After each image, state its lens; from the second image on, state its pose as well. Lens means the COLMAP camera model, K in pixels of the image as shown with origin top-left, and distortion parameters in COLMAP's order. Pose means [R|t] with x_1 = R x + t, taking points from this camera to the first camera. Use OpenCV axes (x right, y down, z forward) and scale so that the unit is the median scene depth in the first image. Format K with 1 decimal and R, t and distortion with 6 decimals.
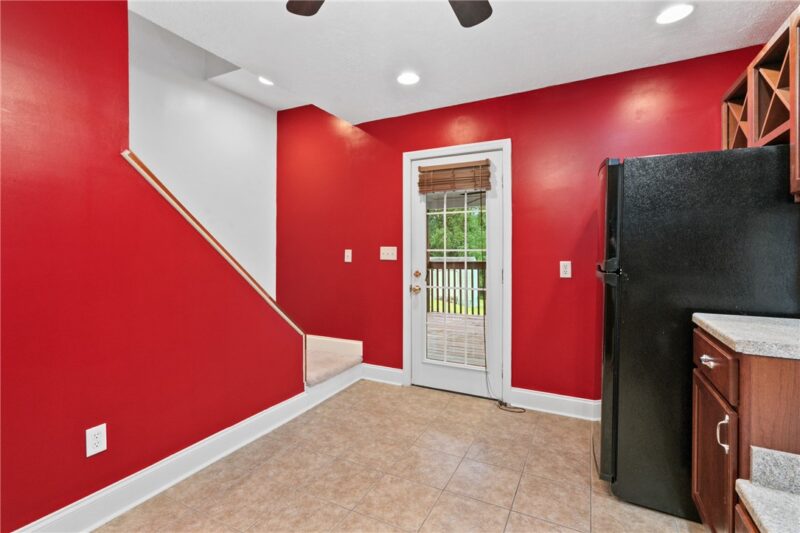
lens RADIAL K [[371.9, 0, 395.8], [0, 371.9, 252.5], [0, 0, 1]] dist [-0.000462, 0.000072]
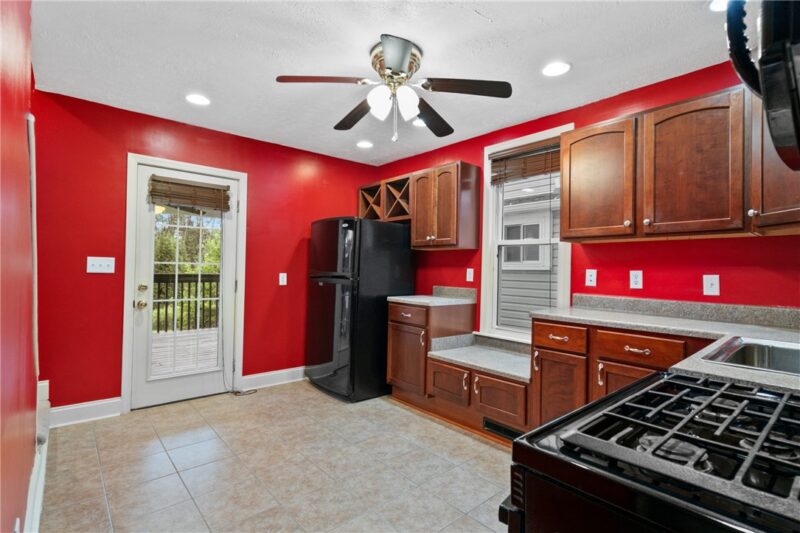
lens RADIAL K [[390.1, 0, 397.9], [0, 390.1, 266.6], [0, 0, 1]] dist [-0.001724, 0.000170]
pose [[0.366240, 0.009501, 0.930472, -0.692477], [-0.019021, 0.999815, -0.002722, -0.005519], [-0.930326, -0.016701, 0.366353, 0.059956]]
